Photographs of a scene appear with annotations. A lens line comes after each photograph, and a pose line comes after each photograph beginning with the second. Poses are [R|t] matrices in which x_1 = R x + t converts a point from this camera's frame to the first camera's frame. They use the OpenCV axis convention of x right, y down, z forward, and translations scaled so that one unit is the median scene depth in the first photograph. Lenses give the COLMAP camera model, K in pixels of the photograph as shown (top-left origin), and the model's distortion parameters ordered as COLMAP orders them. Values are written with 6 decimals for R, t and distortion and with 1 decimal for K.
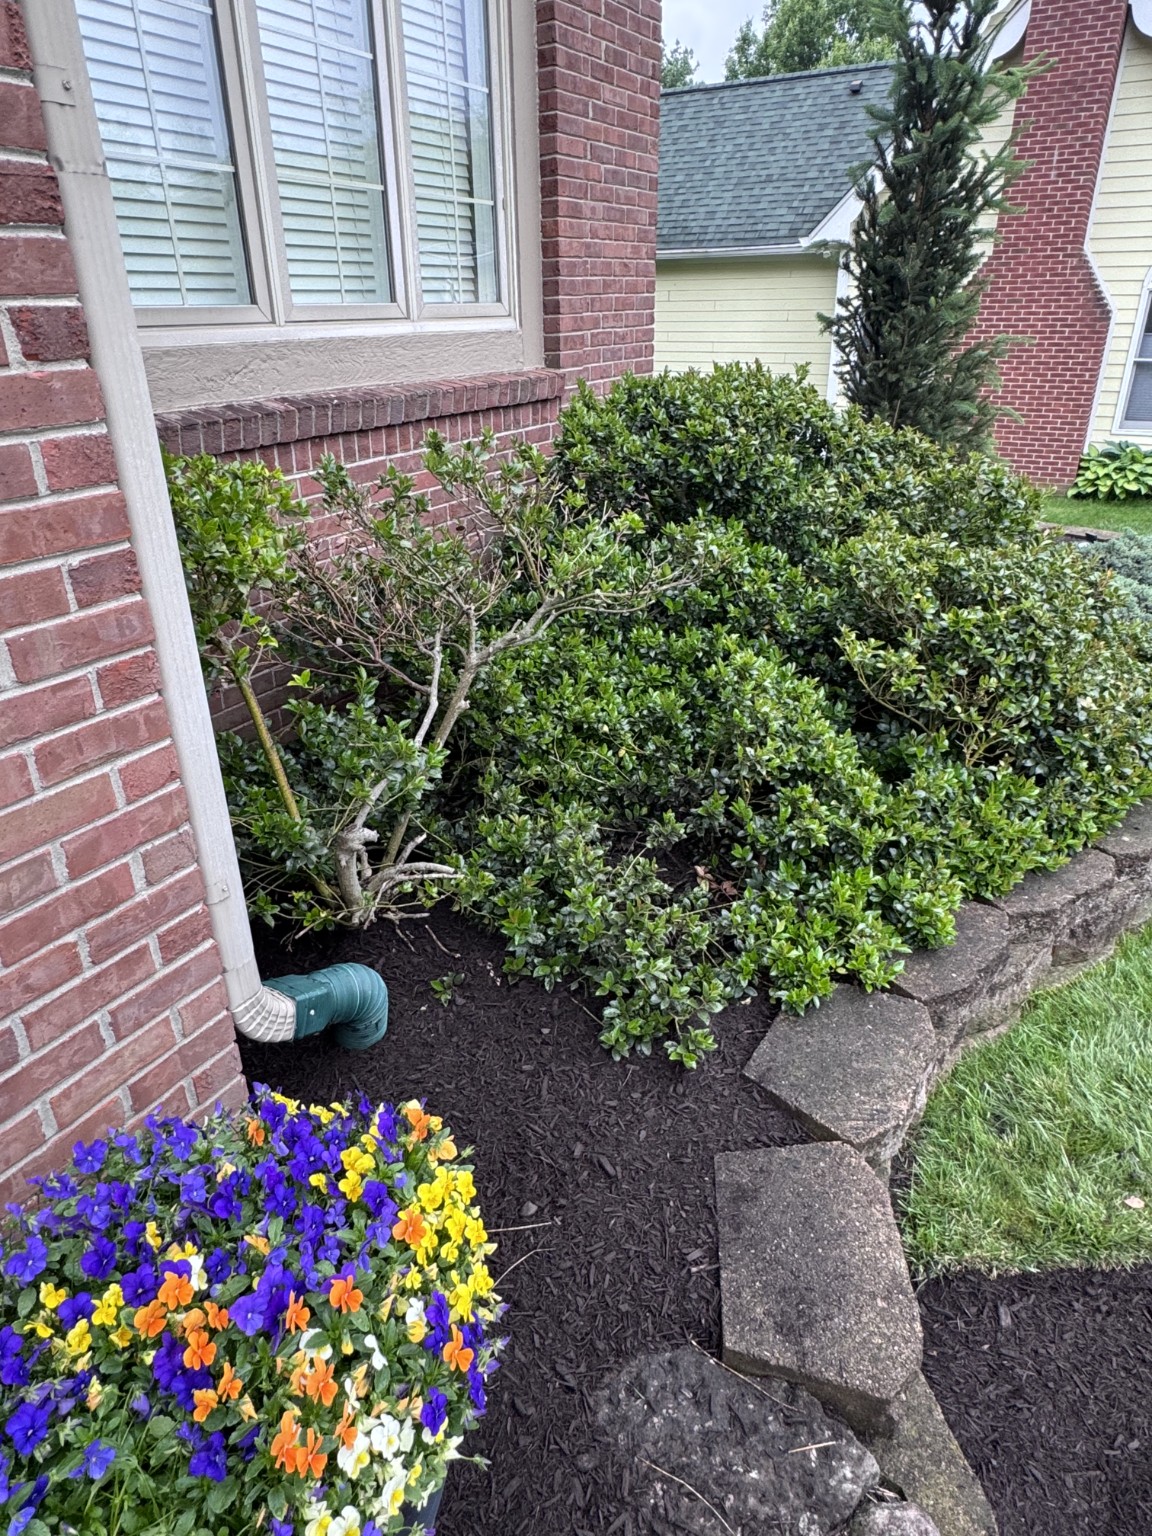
lens RADIAL K [[960.6, 0, 576.6], [0, 960.6, 766.0], [0, 0, 1]] dist [-0.001173, -0.000675]
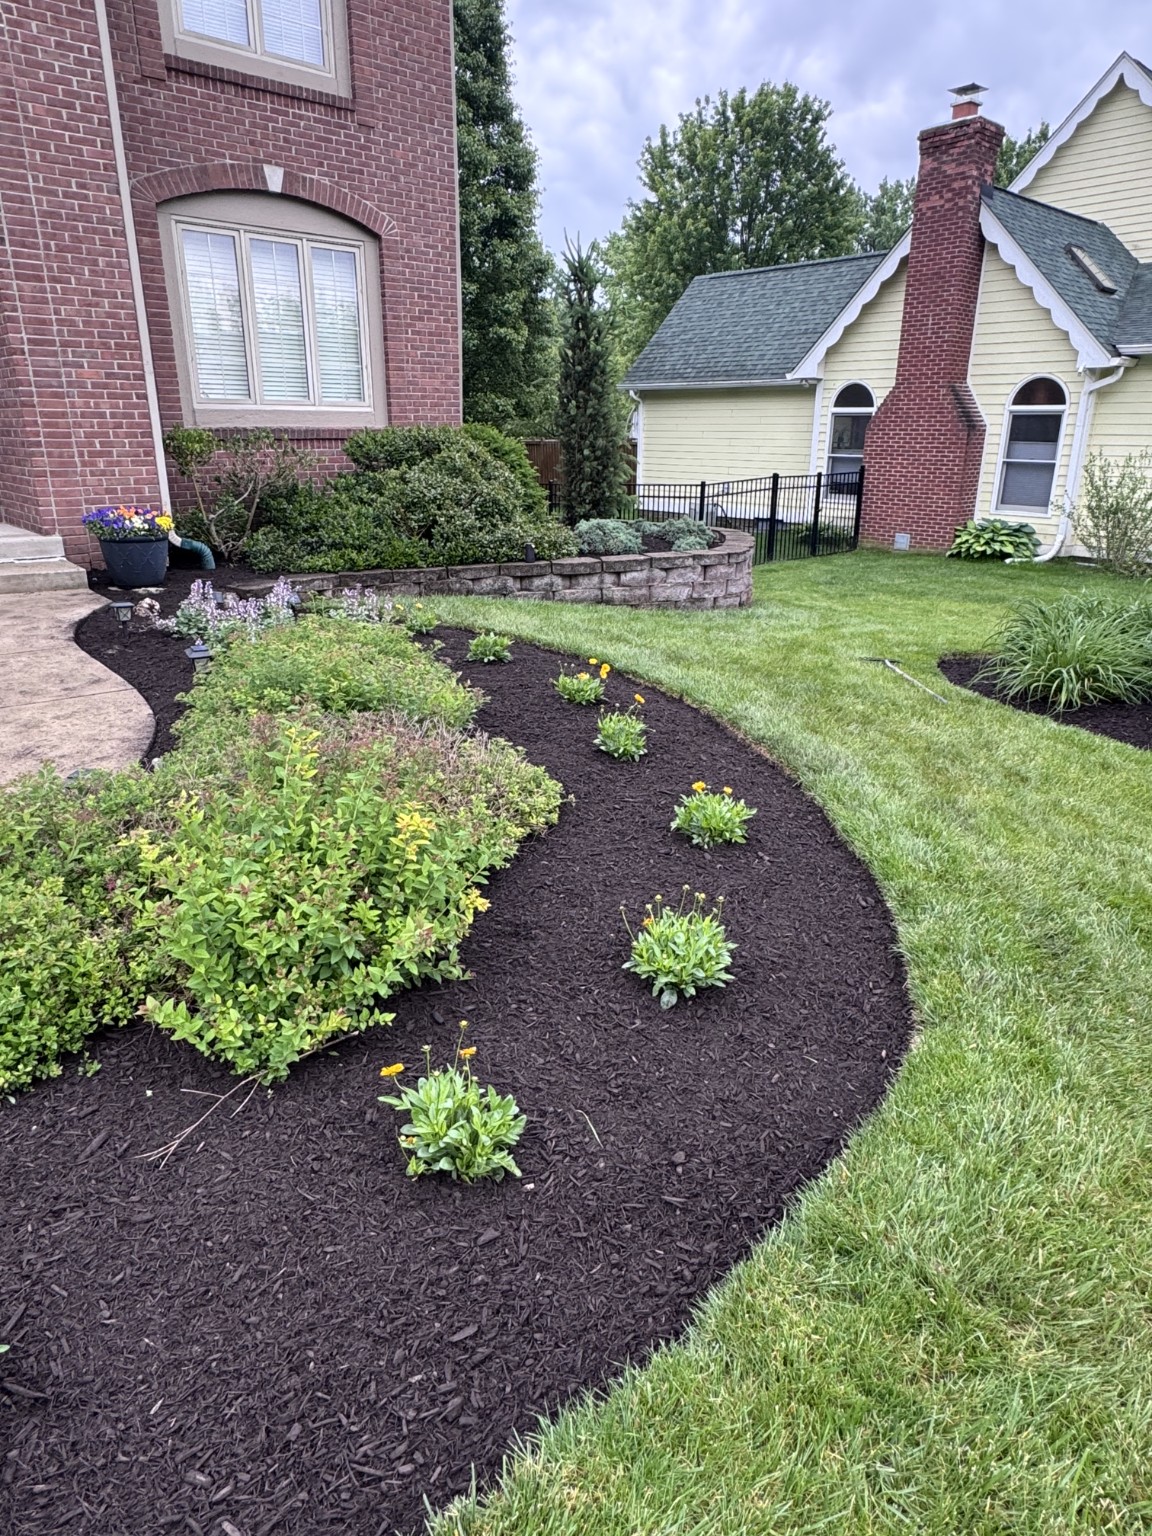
lens RADIAL K [[960.6, 0, 574.9], [0, 960.6, 769.2], [0, 0, 1]] dist [-0.001173, -0.000675]
pose [[0.955886, 0.115304, -0.270160, 0.416397], [-0.143251, 0.985938, -0.086056, 0.211232], [0.256438, 0.120961, 0.958962, -0.405285]]
